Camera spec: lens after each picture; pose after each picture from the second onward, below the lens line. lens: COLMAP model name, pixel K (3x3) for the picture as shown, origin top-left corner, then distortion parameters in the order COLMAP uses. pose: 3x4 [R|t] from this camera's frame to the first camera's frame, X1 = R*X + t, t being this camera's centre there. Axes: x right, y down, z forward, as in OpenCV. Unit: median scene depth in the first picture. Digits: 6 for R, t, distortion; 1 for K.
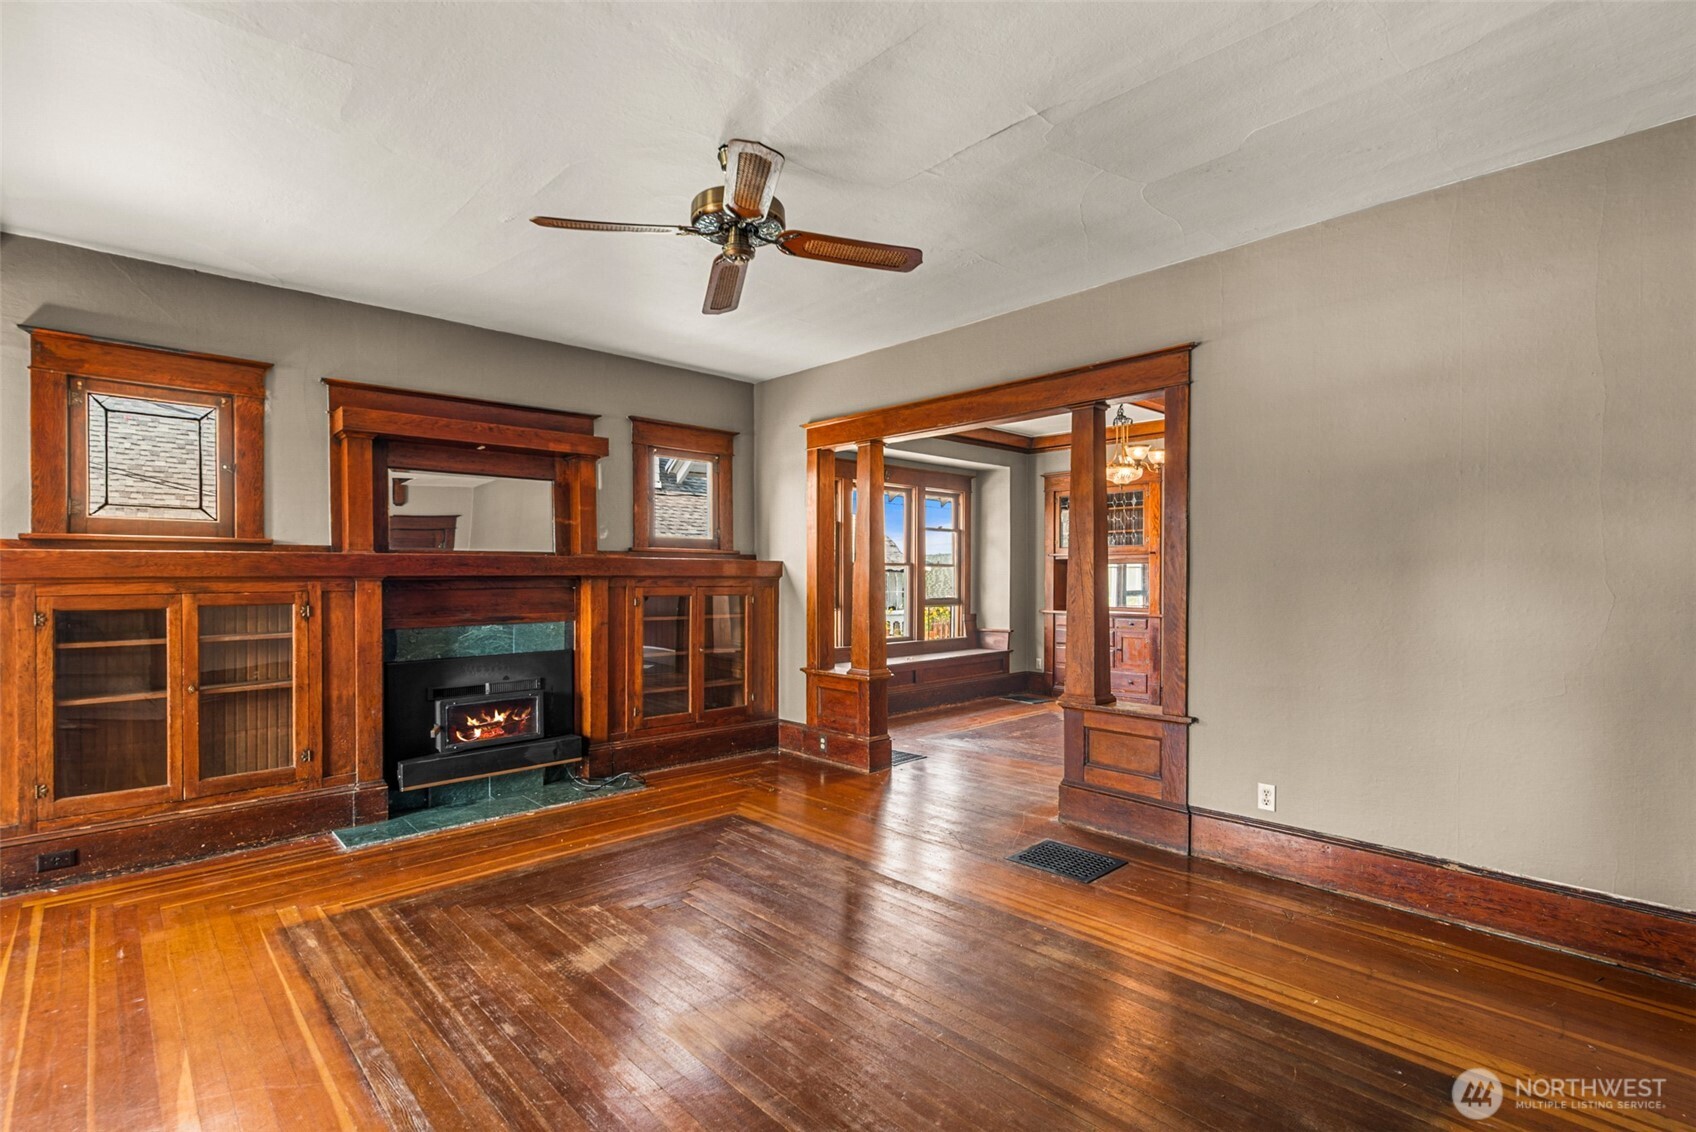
lens RADIAL K [[790.7, 0, 860.4], [0, 790.7, 584.3], [0, 0, 1]] dist [0.000200, 0.000395]
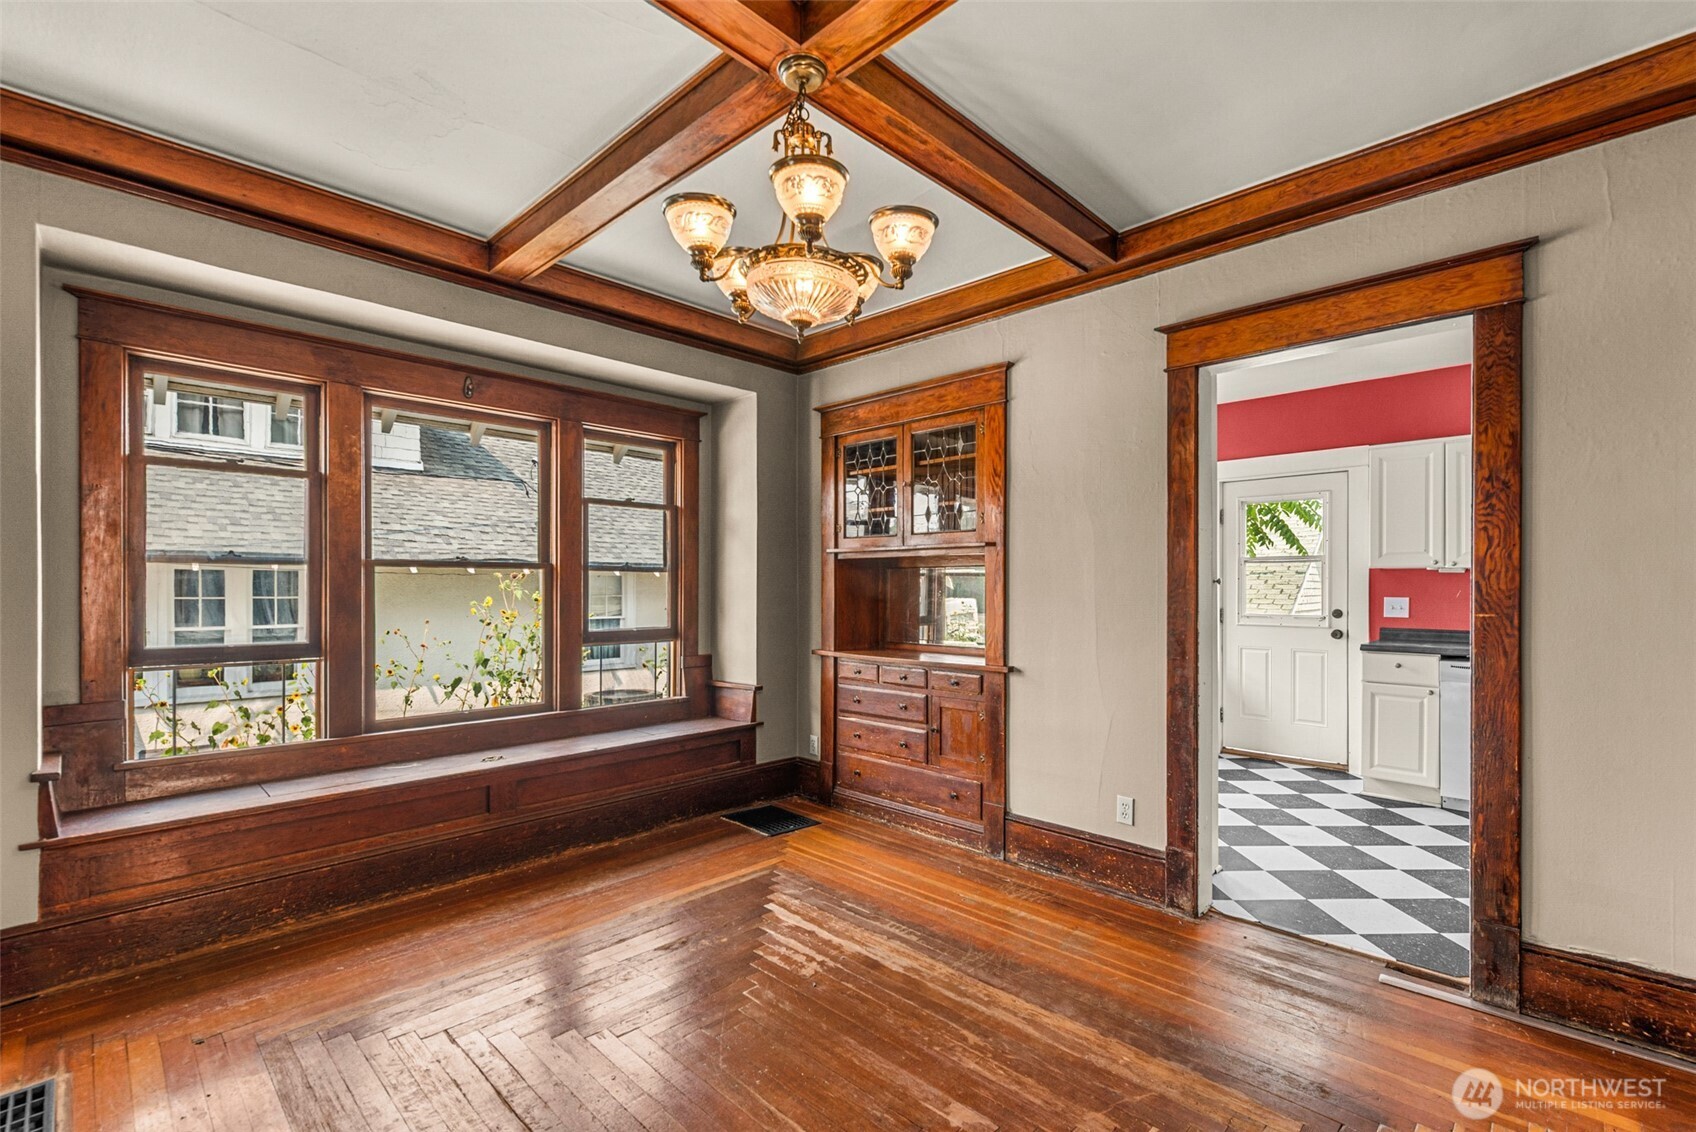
lens RADIAL K [[746.0, 0, 863.5], [0, 746.0, 590.4], [0, 0, 1]] dist [0.005858, -0.002127]
pose [[0.999547, 0.001407, 0.030063, 0.483277], [-0.001285, 0.999991, -0.004060, -0.014419], [-0.030068, 0.004020, 0.999540, 0.925314]]
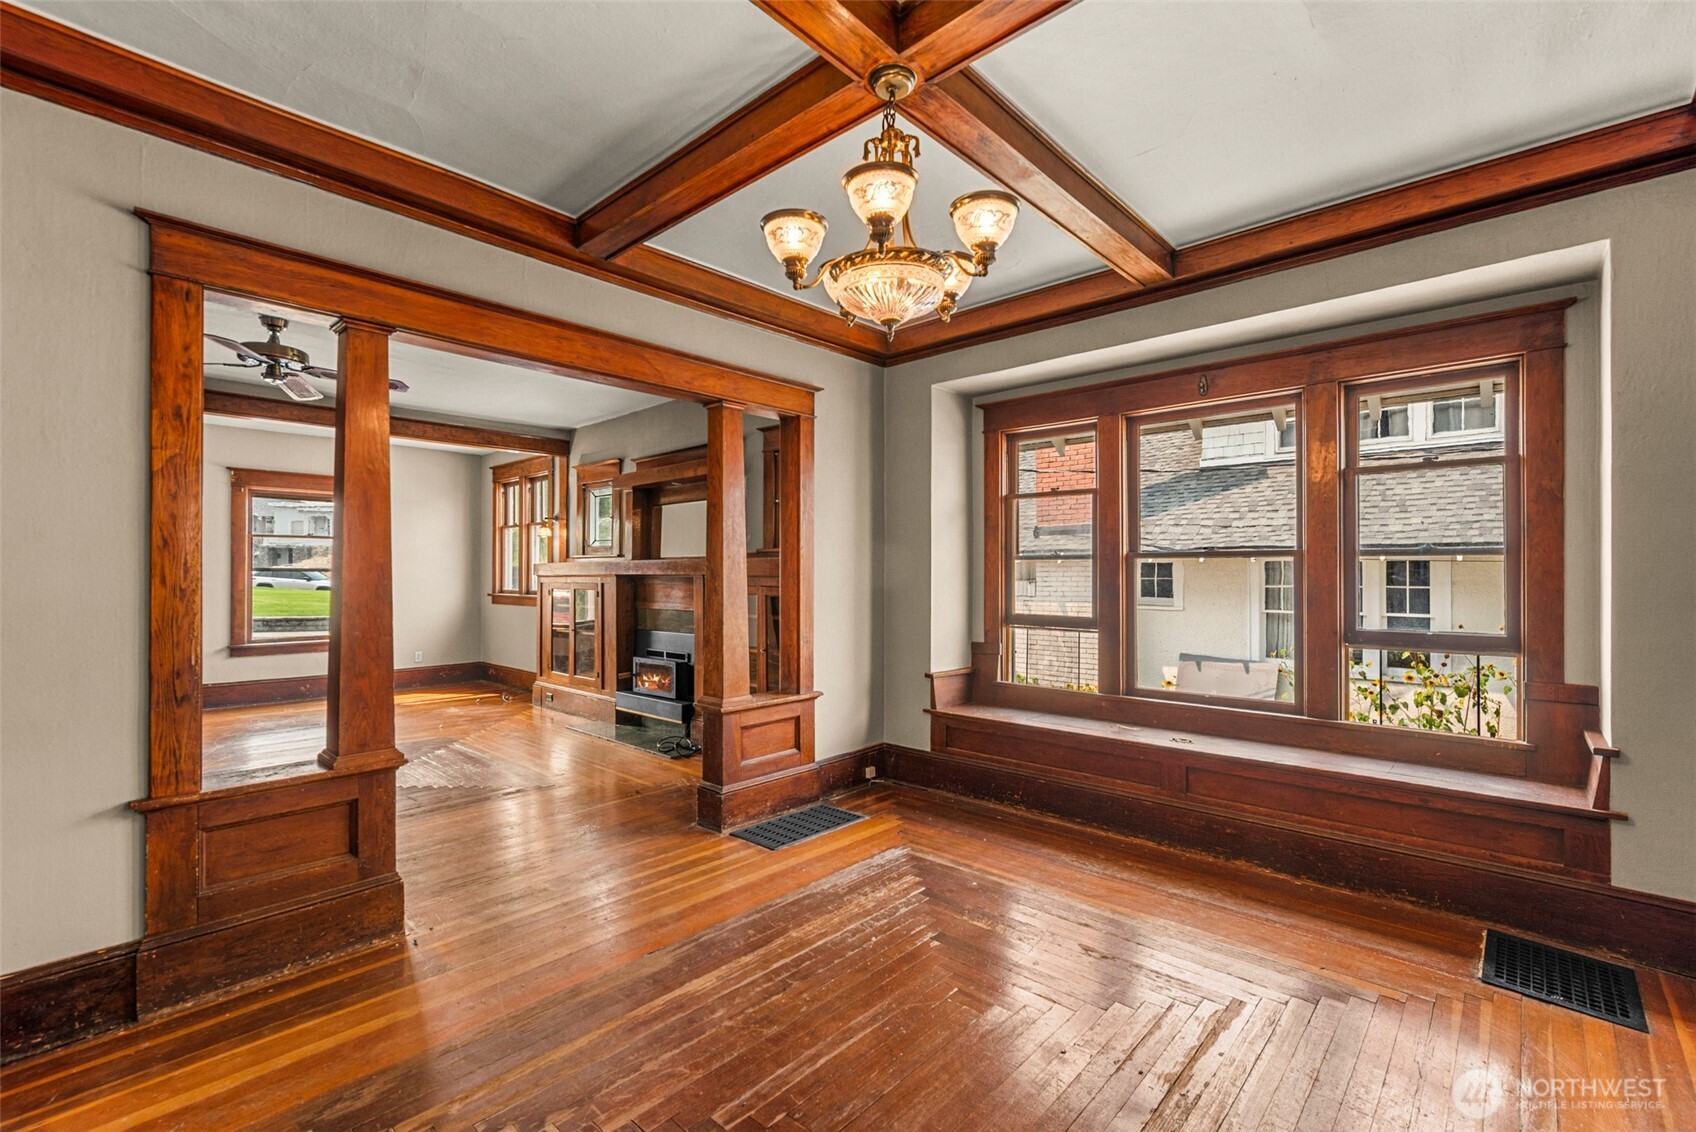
lens RADIAL K [[746.0, 0, 857.7], [0, 746.0, 564.8], [0, 0, 1]] dist [0.005858, -0.002127]
pose [[0.062965, -0.011470, -0.997950, 0.922023], [-0.012628, 0.999845, -0.012288, -0.017173], [0.997936, 0.013376, 0.062810, 1.326124]]
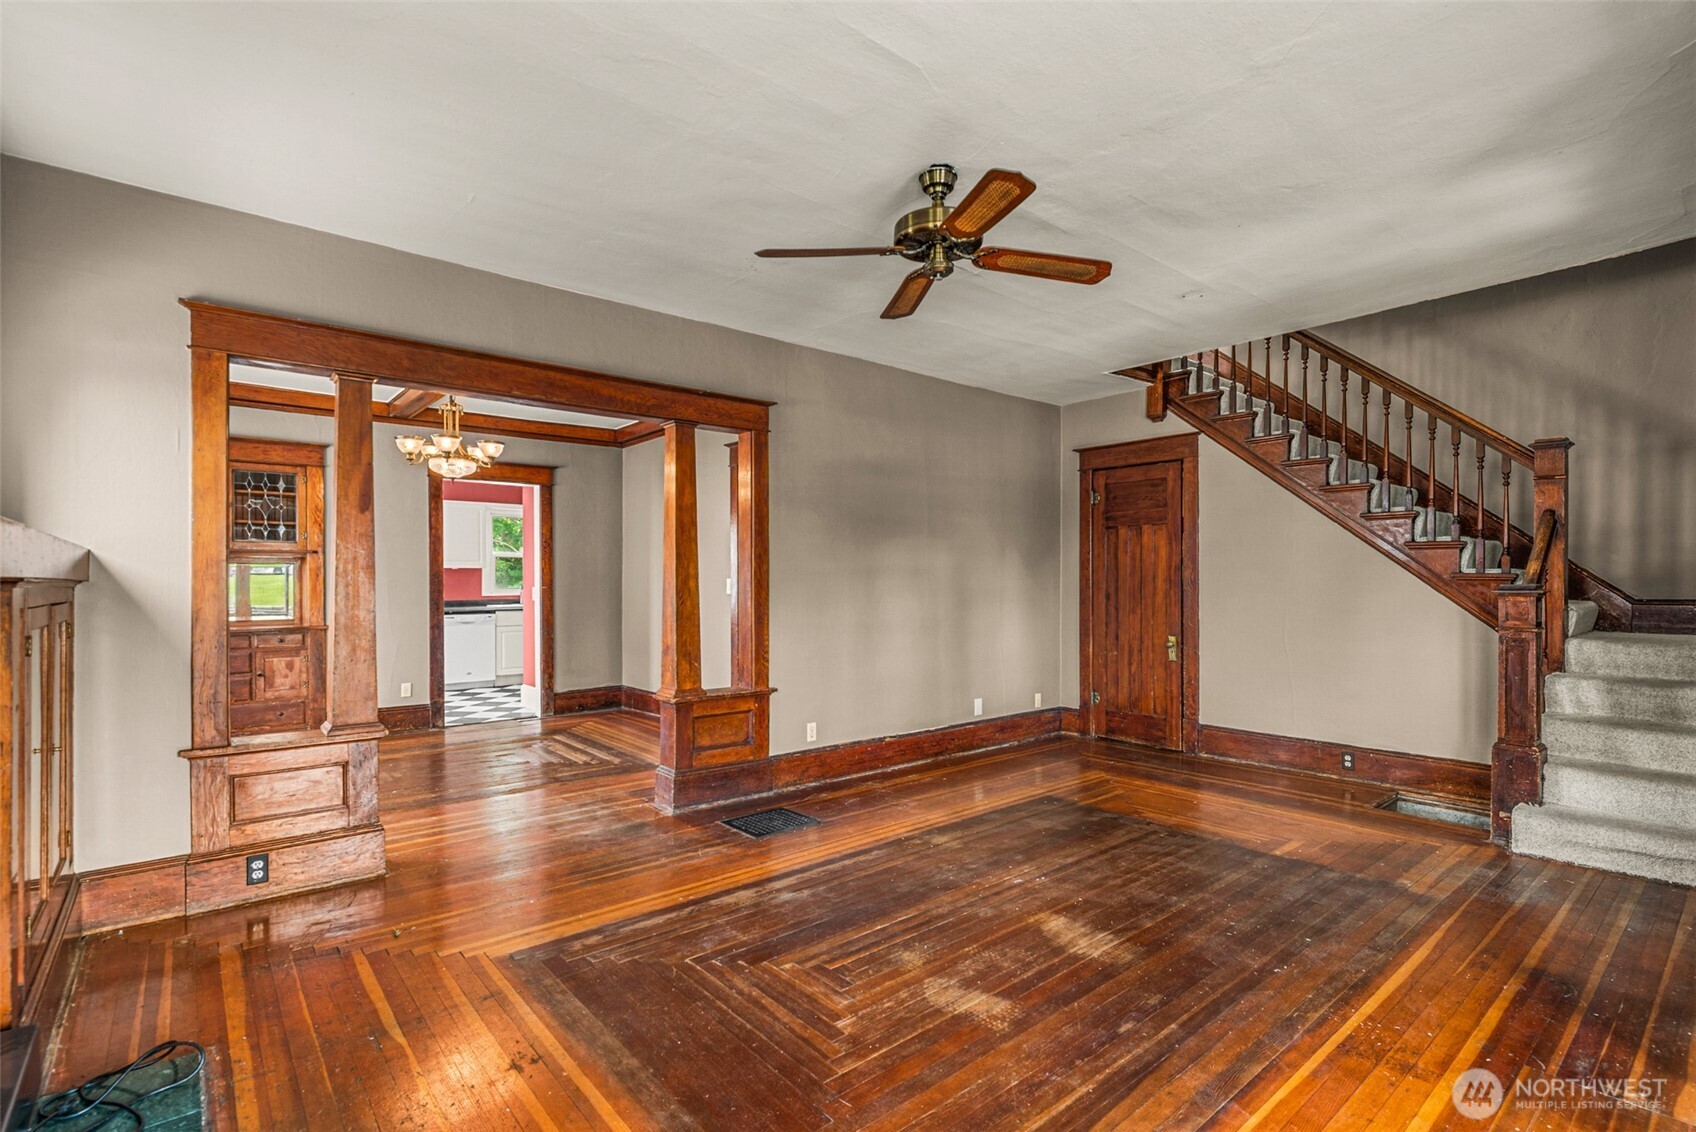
lens RADIAL K [[800.6, 0, 861.7], [0, 800.6, 583.8], [0, 0, 1]] dist [-0.007552, 0.000345]
pose [[0.055036, -0.003720, 0.998477, -0.772529], [0.008671, 0.999957, 0.003248, -0.007023], [-0.998447, 0.008479, 0.055066, 0.664942]]
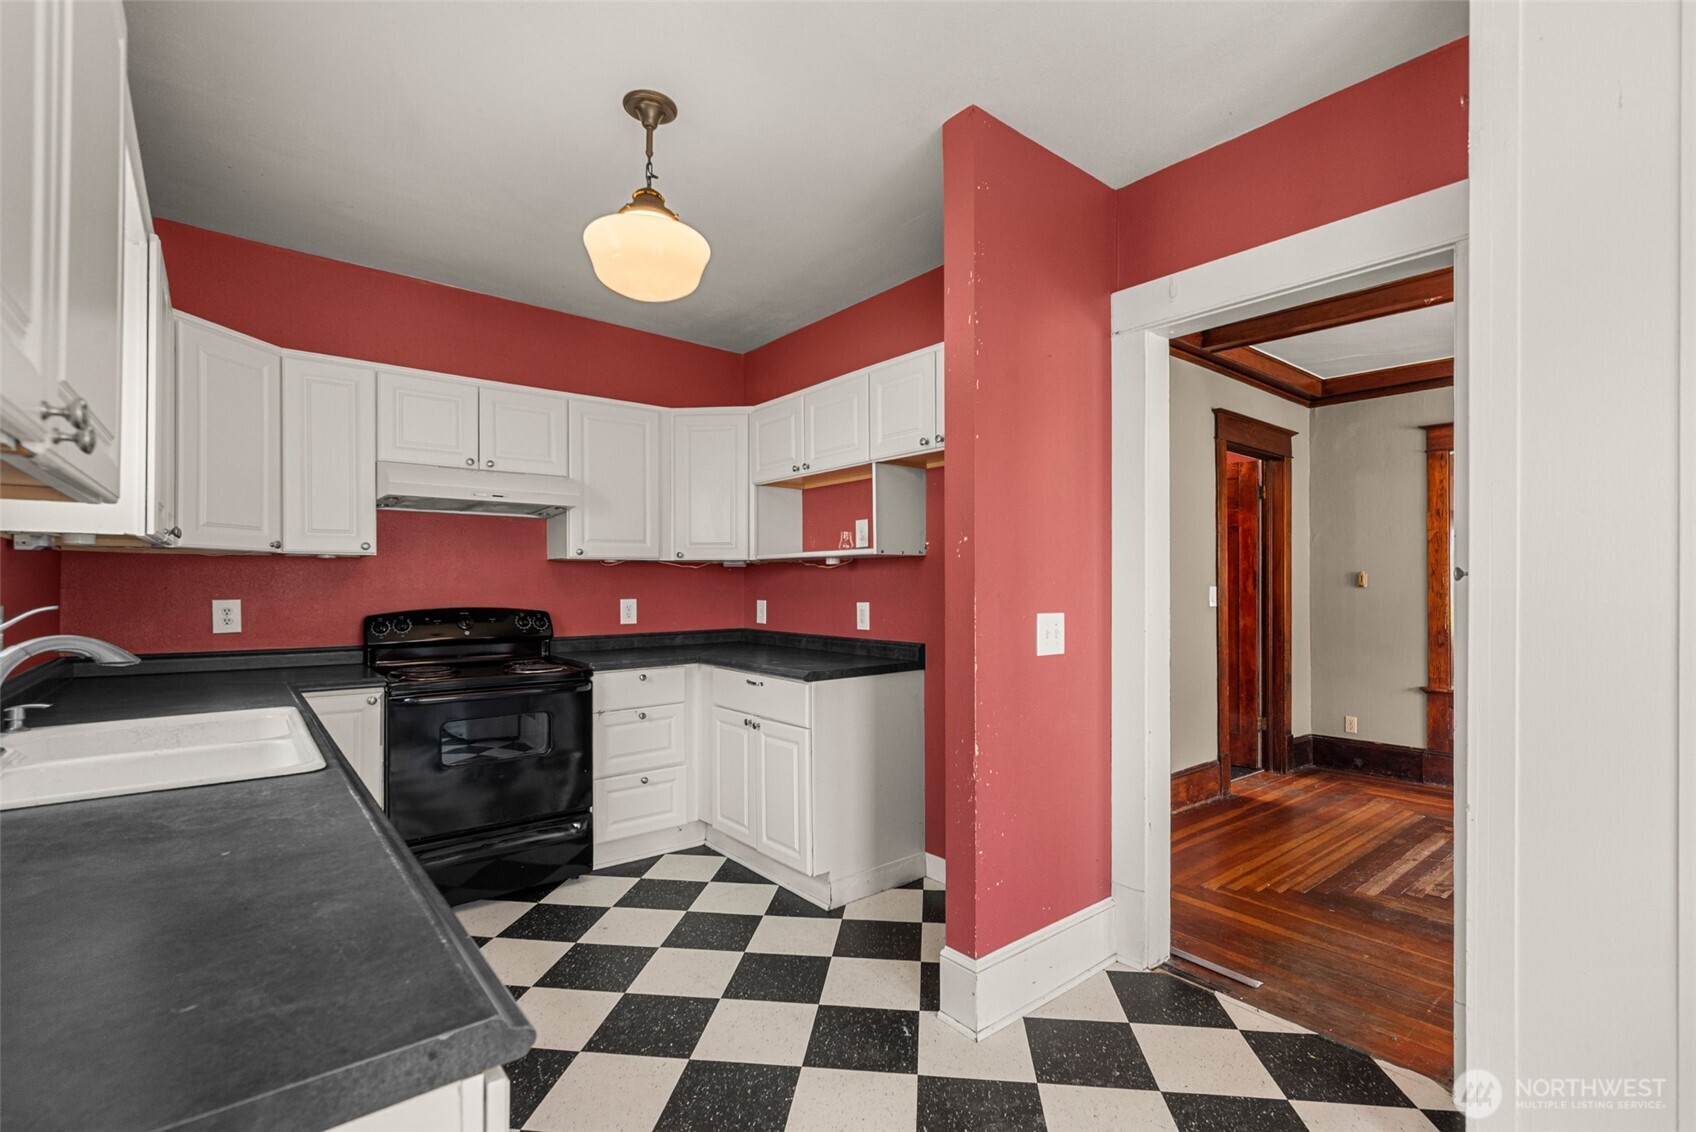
lens RADIAL K [[746.0, 0, 843.1], [0, 746.0, 583.7], [0, 0, 1]] dist [0.005858, -0.002127]
pose [[-0.995312, 0.000460, 0.096715, 1.156831], [0.001023, 0.999983, 0.005777, -0.023418], [-0.096711, 0.005849, -0.995295, 2.096578]]
